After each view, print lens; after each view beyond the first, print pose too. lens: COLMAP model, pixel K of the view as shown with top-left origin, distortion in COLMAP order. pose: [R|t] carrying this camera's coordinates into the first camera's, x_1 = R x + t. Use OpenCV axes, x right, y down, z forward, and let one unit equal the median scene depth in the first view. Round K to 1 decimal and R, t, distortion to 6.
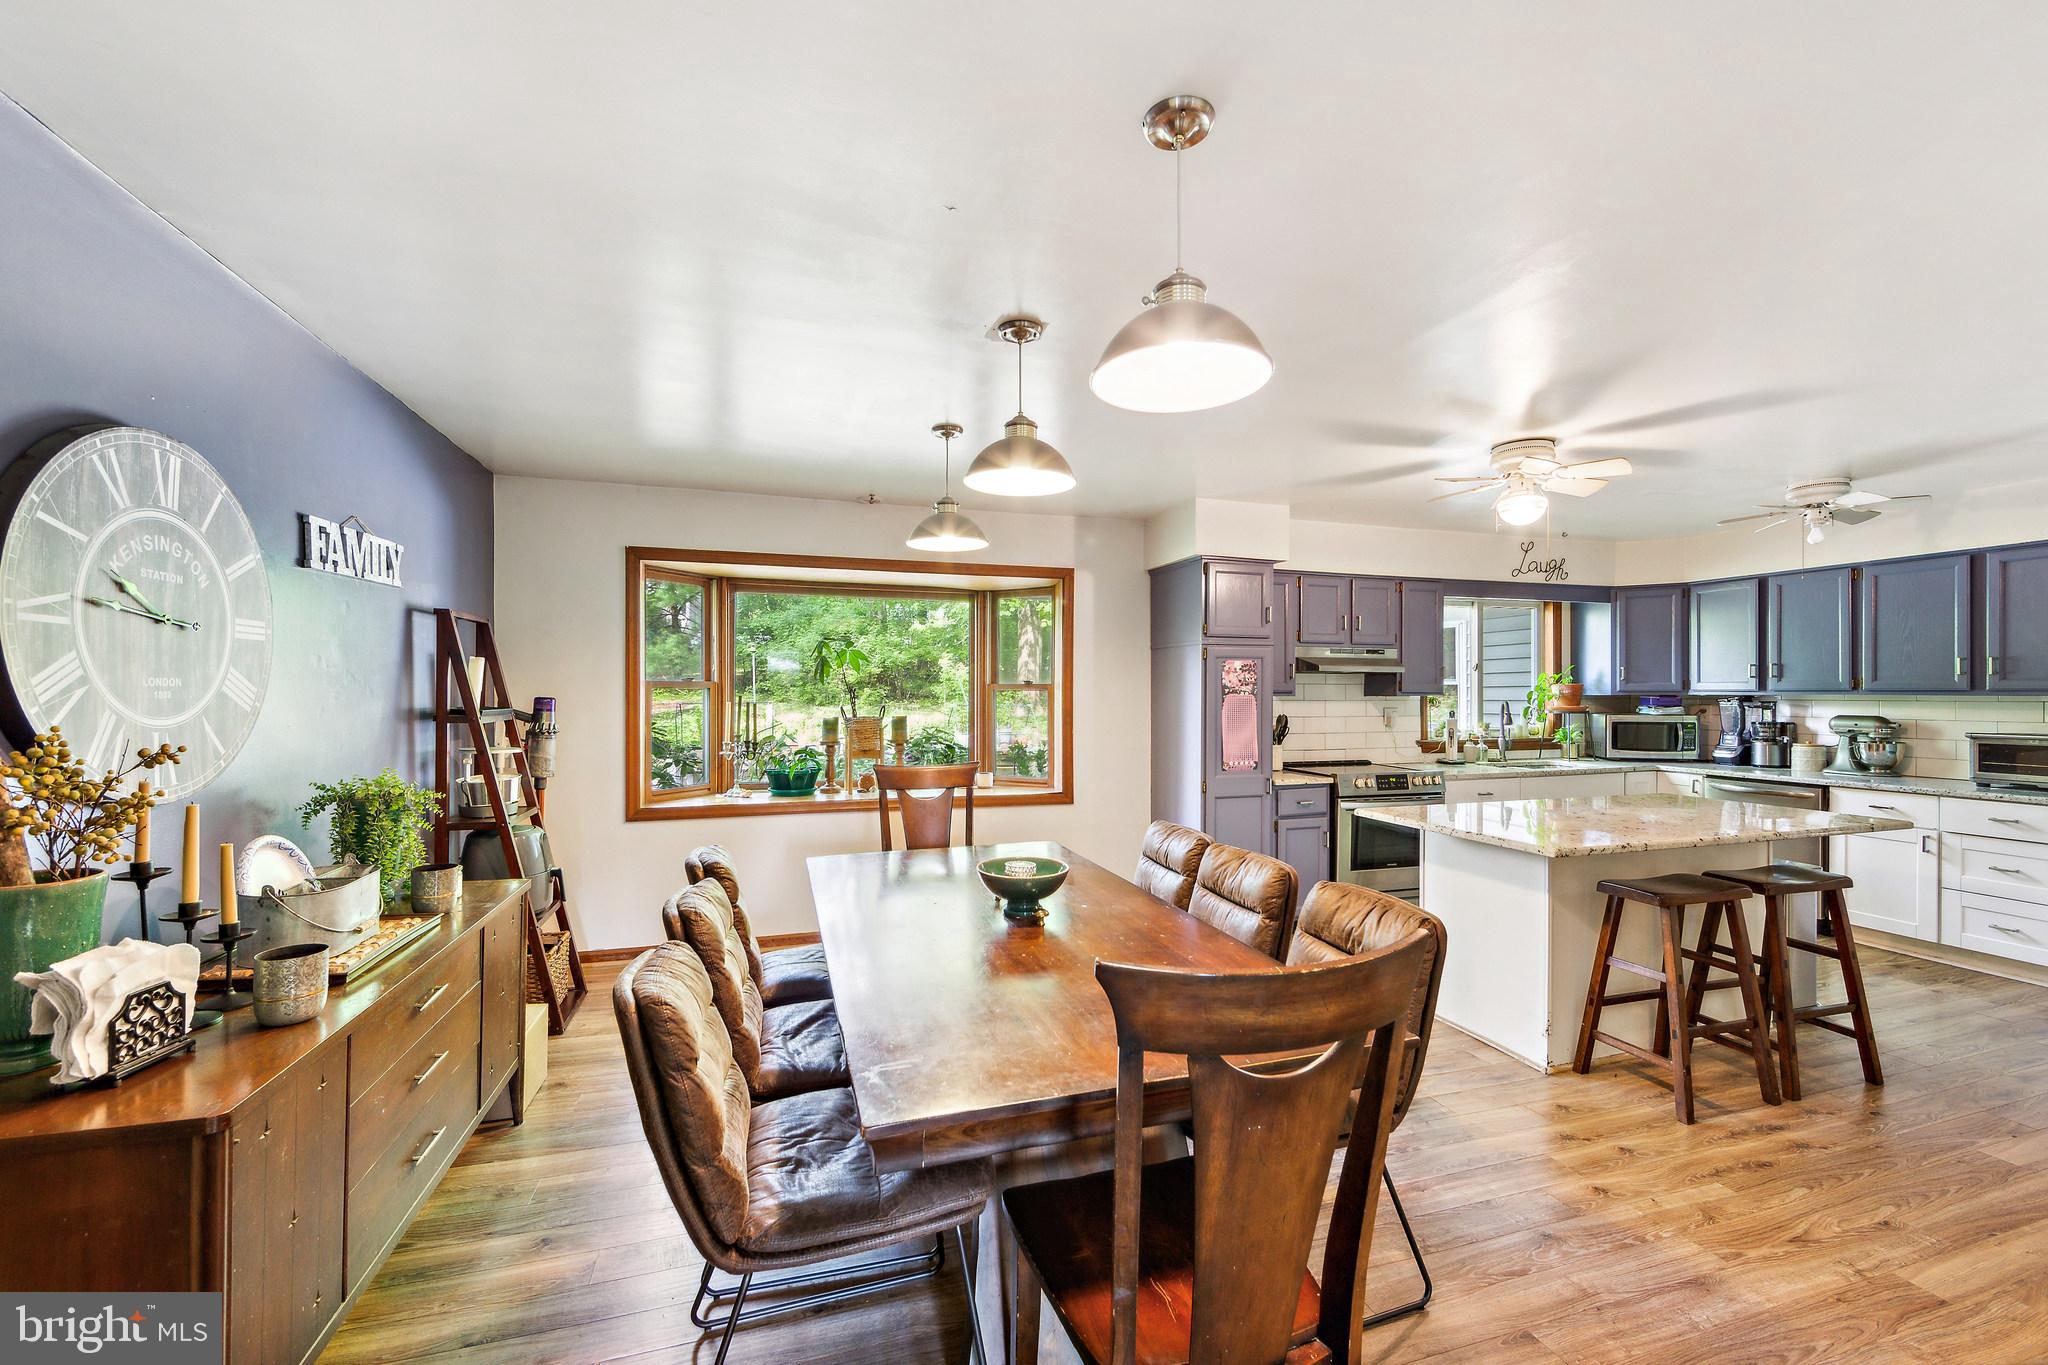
lens RADIAL K [[804.5, 0, 1021.9], [0, 804.5, 694.2], [0, 0, 1]] dist [-0.002865, -0.001081]
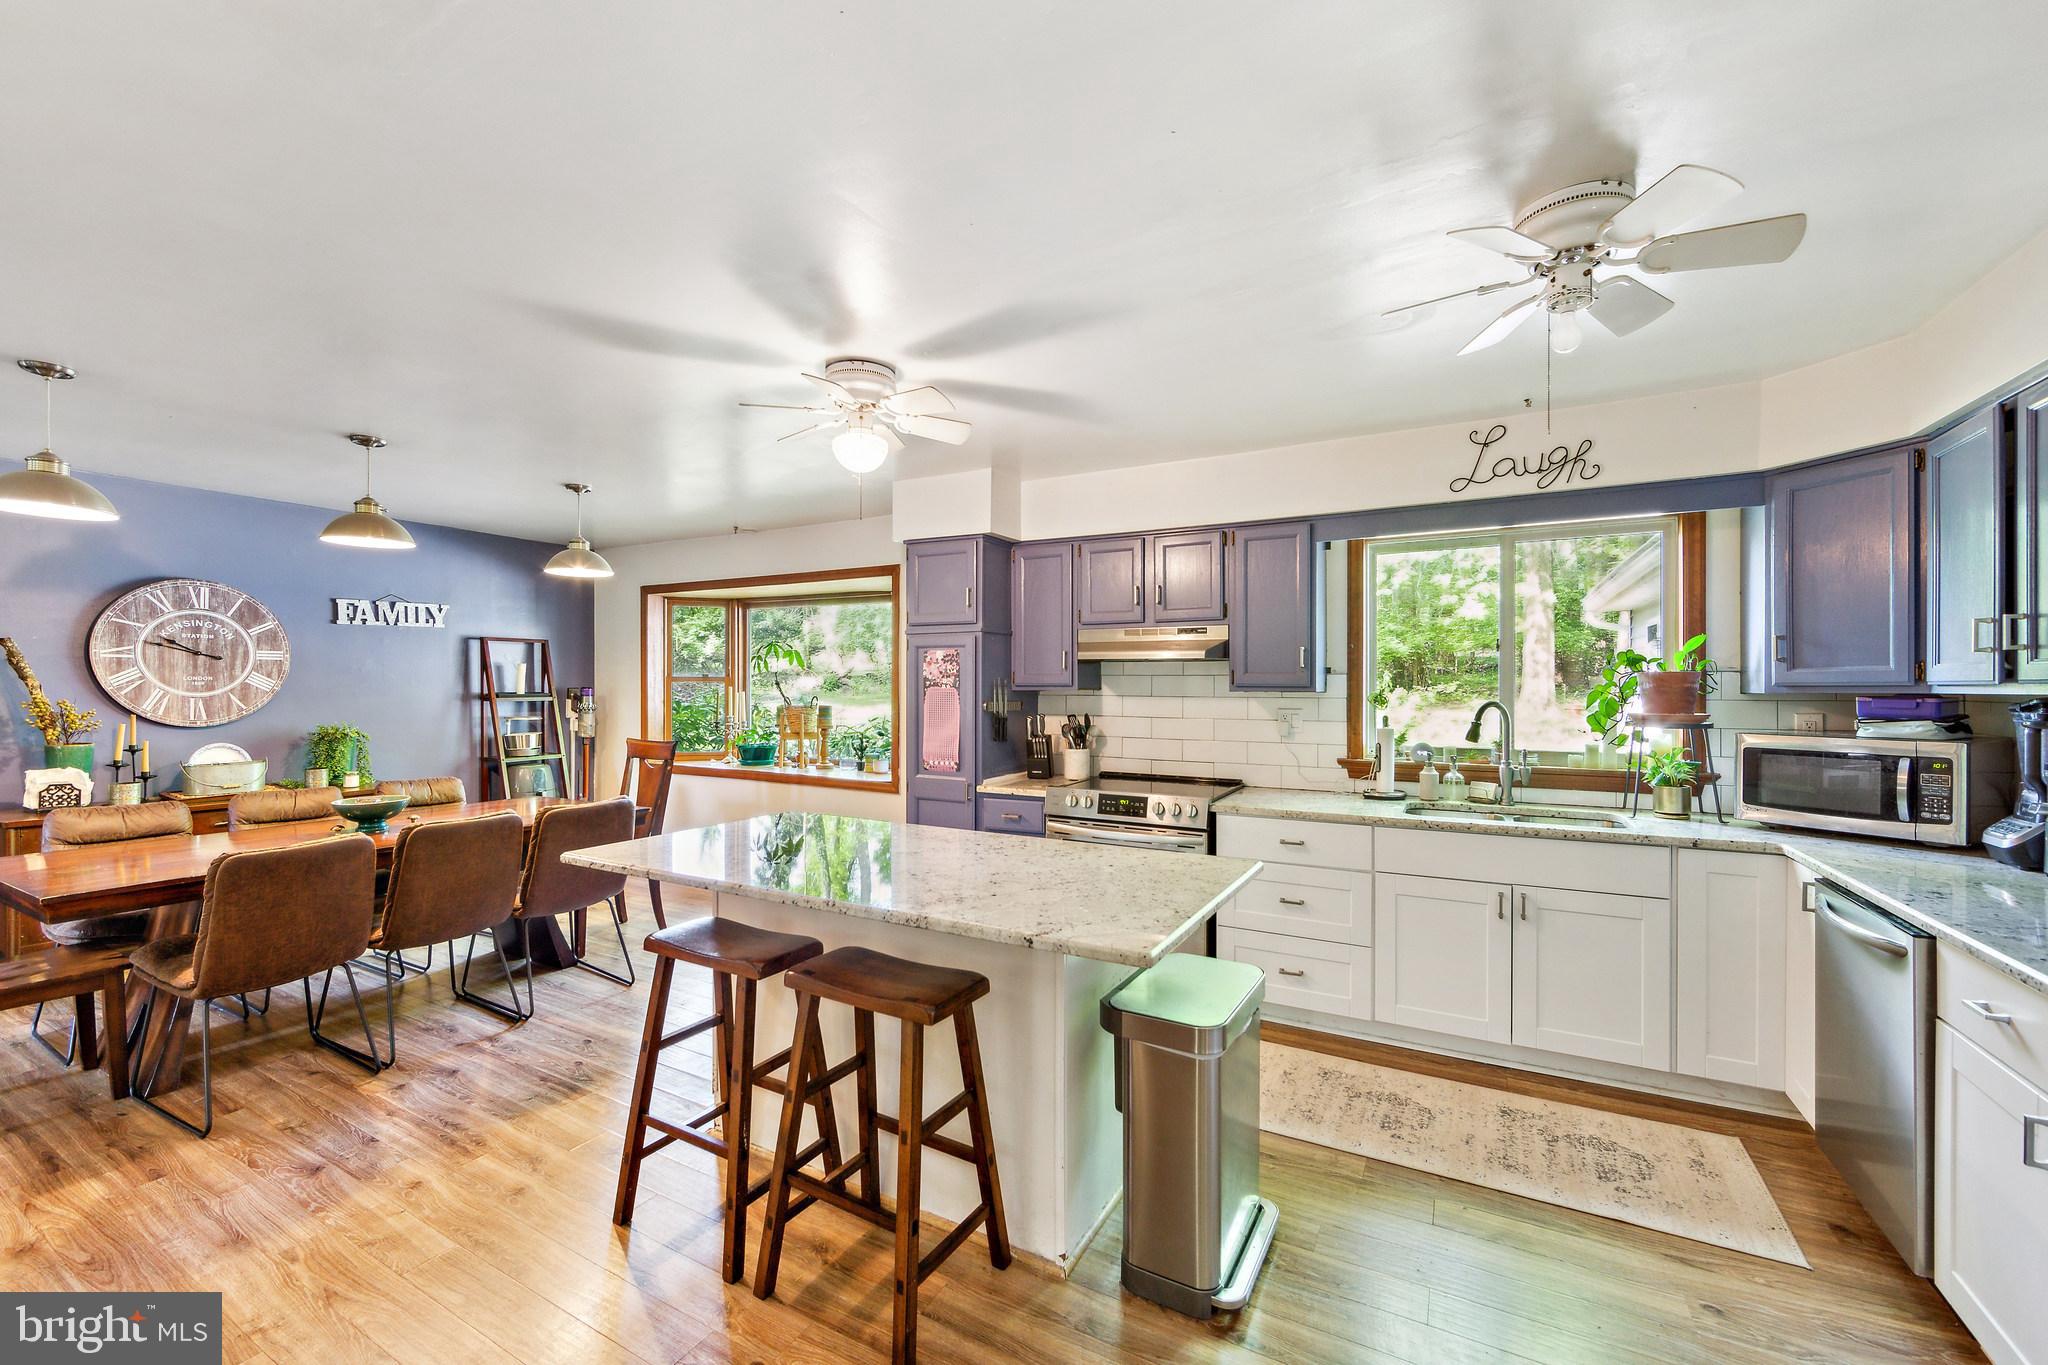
lens RADIAL K [[804.5, 0, 1026.1], [0, 804.5, 694.7], [0, 0, 1]] dist [-0.002865, -0.001081]
pose [[0.696315, 0.010055, -0.717666, 0.991555], [-0.005627, 0.999948, 0.008550, 0.000141], [0.717714, -0.001916, 0.696335, 0.434566]]
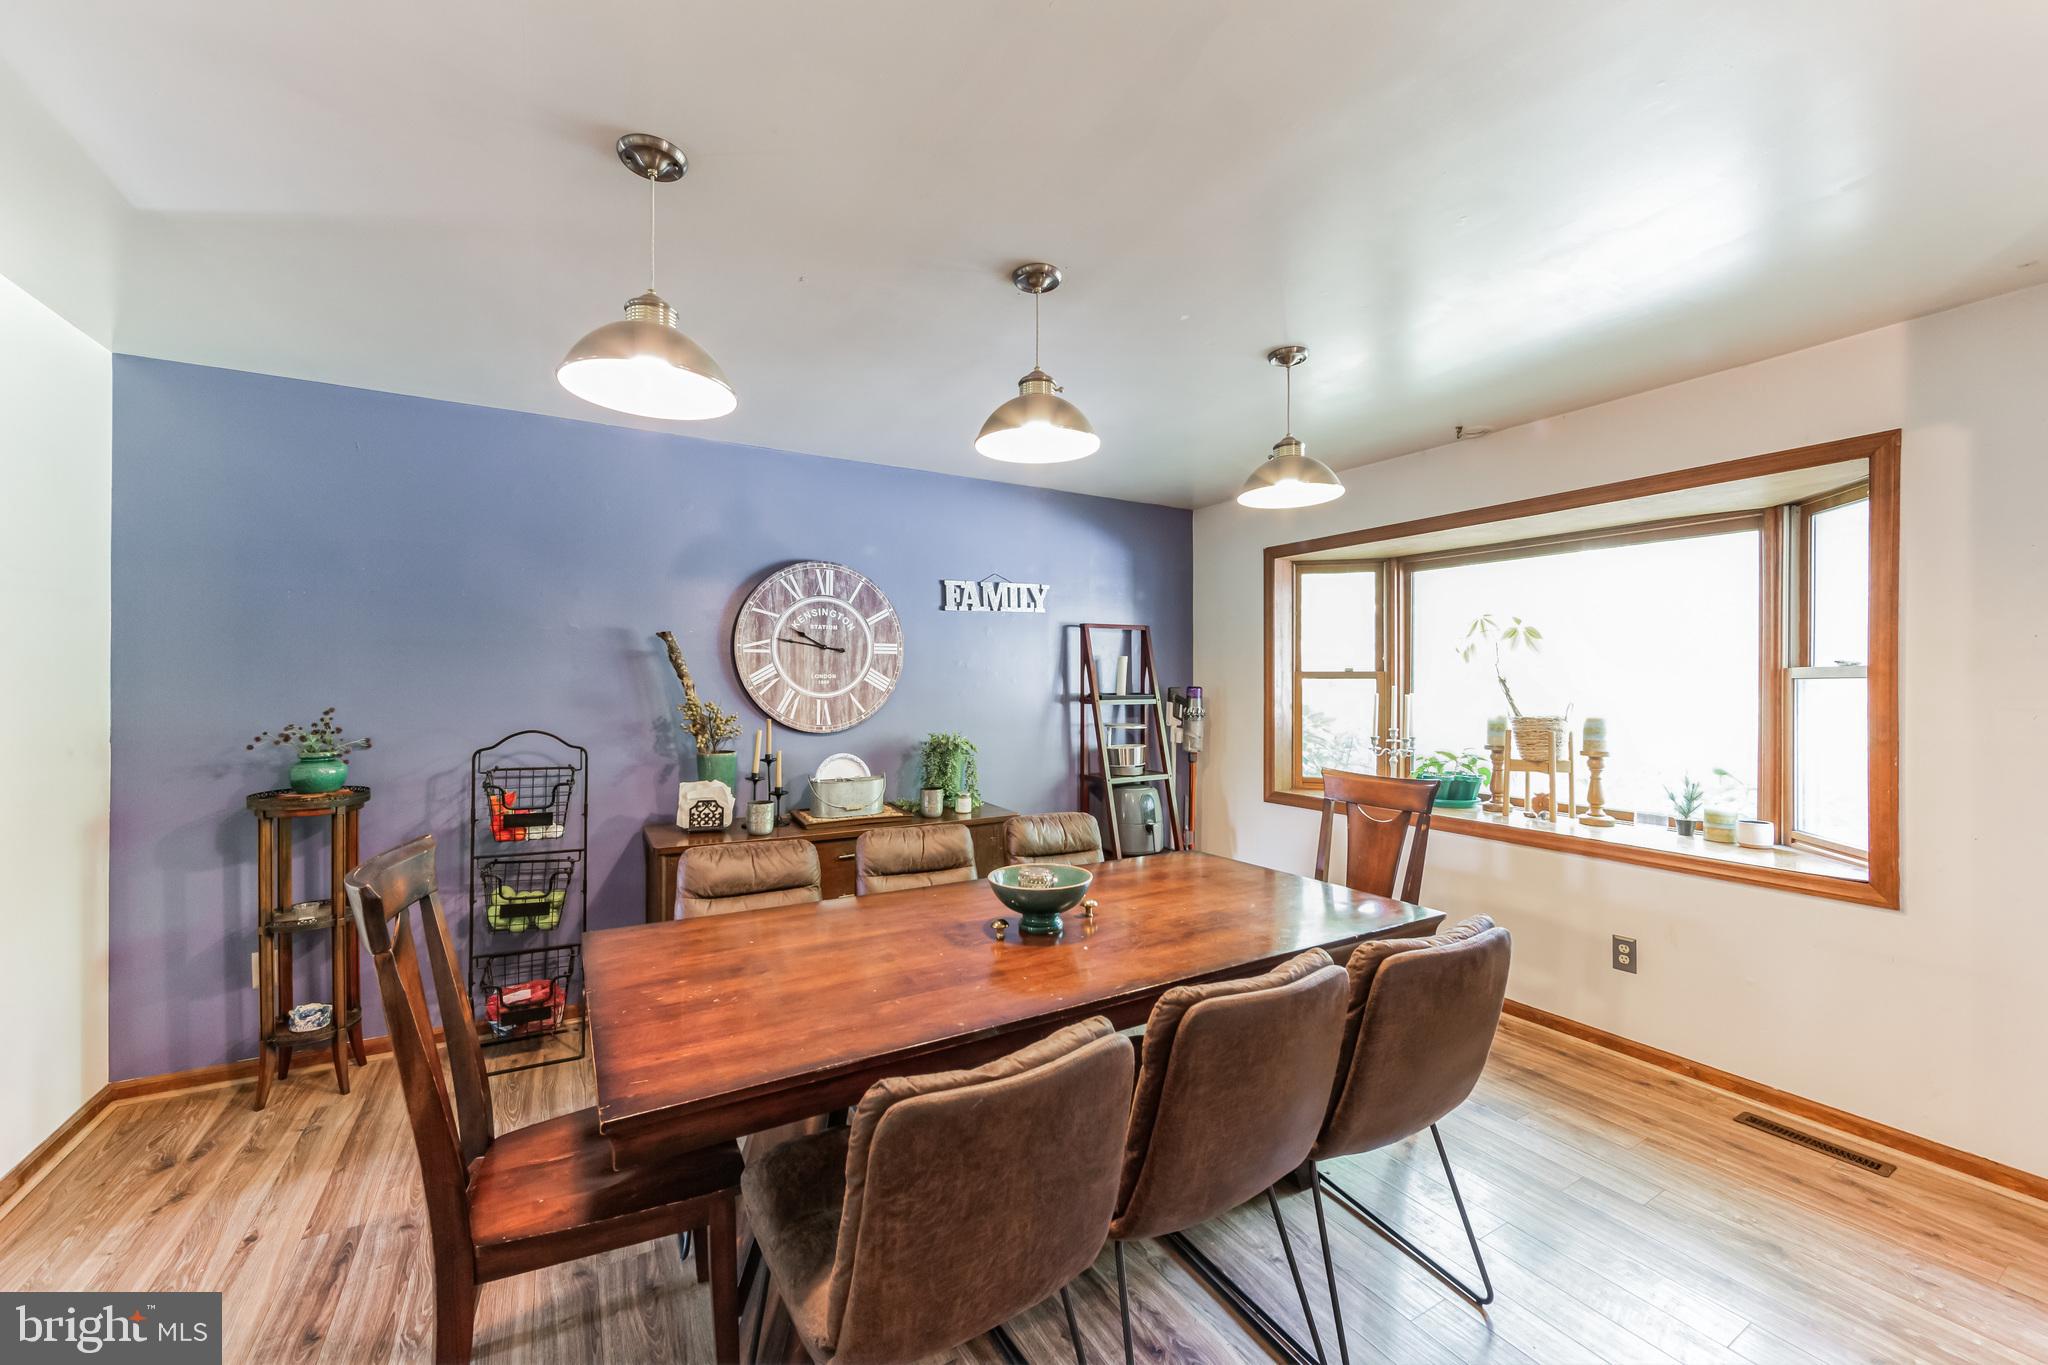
lens RADIAL K [[804.5, 0, 1034.0], [0, 804.5, 684.8], [0, 0, 1]] dist [-0.002865, -0.001081]
pose [[0.229322, 0.001750, -0.973349, 0.454174], [-0.004131, 0.999991, 0.000825, 0.001433], [0.973342, 0.003831, 0.229327, 0.410947]]
